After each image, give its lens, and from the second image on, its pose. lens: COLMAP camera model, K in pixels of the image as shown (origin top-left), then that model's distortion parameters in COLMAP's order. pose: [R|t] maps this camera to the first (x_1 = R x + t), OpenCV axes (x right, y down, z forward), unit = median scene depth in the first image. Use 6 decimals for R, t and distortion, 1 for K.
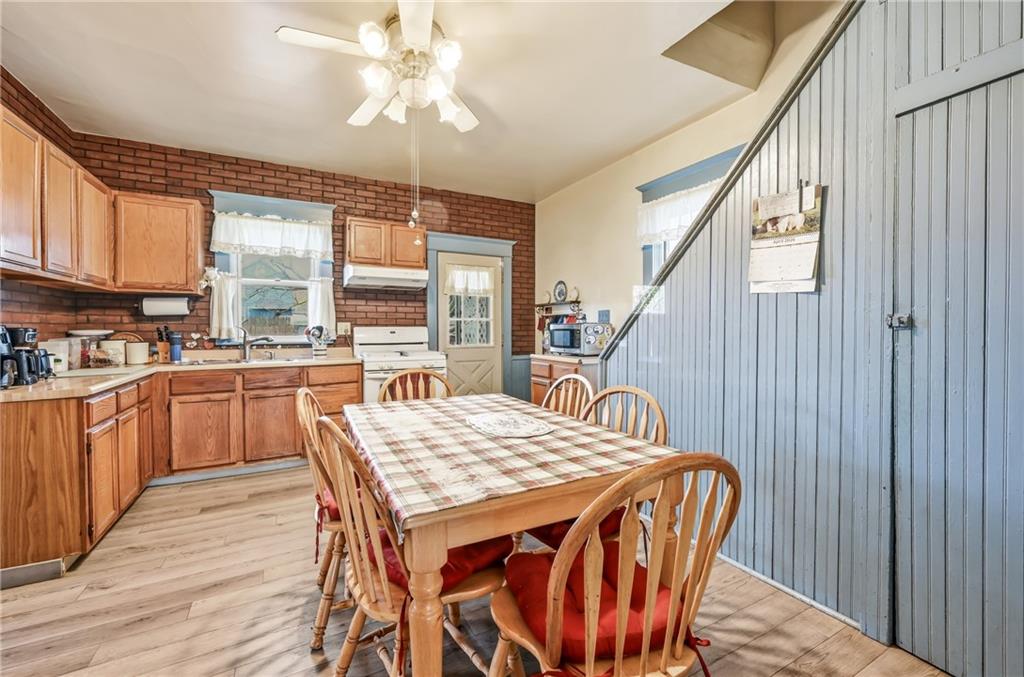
lens RADIAL K [[420.9, 0, 512.6], [0, 420.9, 330.4], [0, 0, 1]] dist [0.002992, 0.000326]
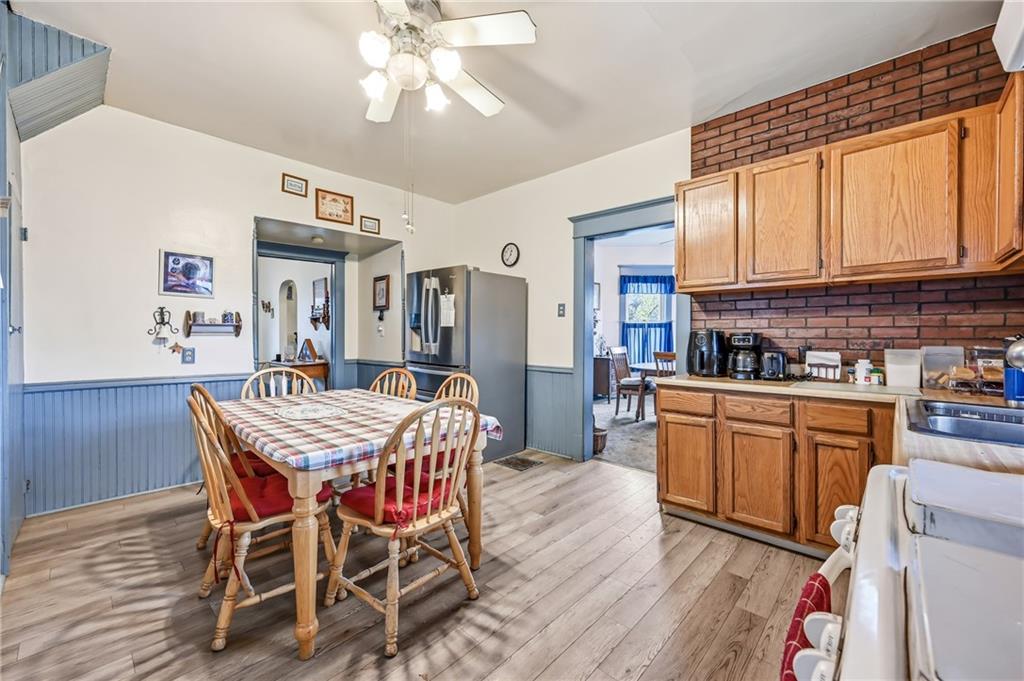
lens RADIAL K [[420.9, 0, 512.6], [0, 420.9, 332.4], [0, 0, 1]] dist [0.002992, 0.000326]
pose [[-0.949858, 0.005891, -0.312626, -0.192049], [0.001776, 0.999908, 0.013446, -0.027366], [0.312676, 0.012216, -0.949781, 2.360248]]
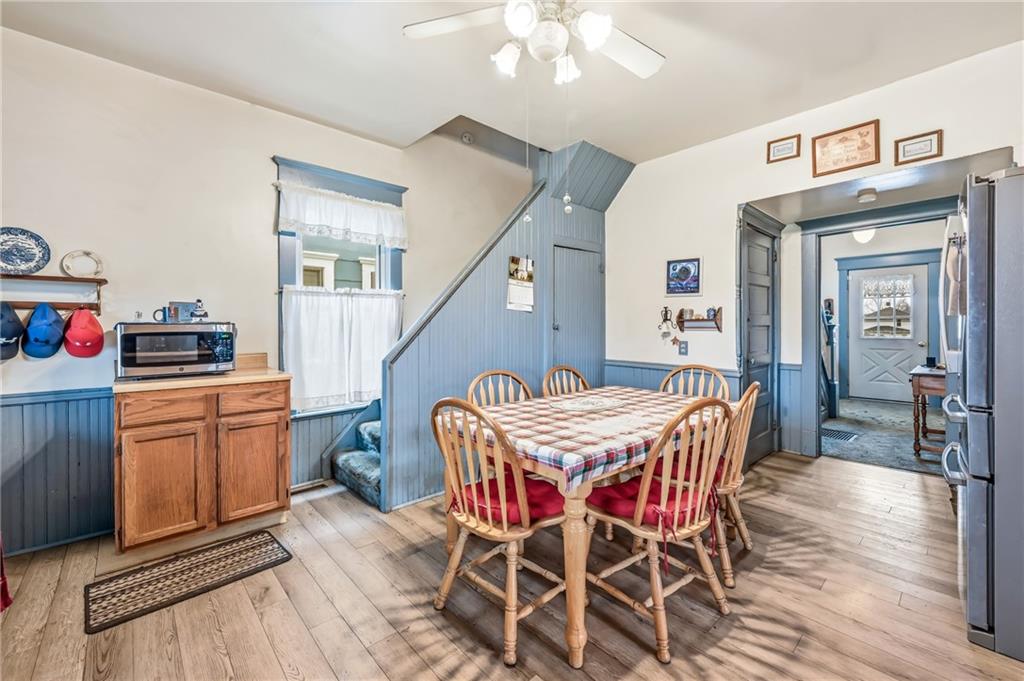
lens RADIAL K [[420.9, 0, 512.6], [0, 420.9, 332.4], [0, 0, 1]] dist [0.002992, 0.000326]
pose [[-0.249953, 0.000043, 0.968258, -1.202266], [0.011243, 0.999933, 0.002858, 0.001882], [-0.968193, 0.011601, -0.249937, 1.552936]]
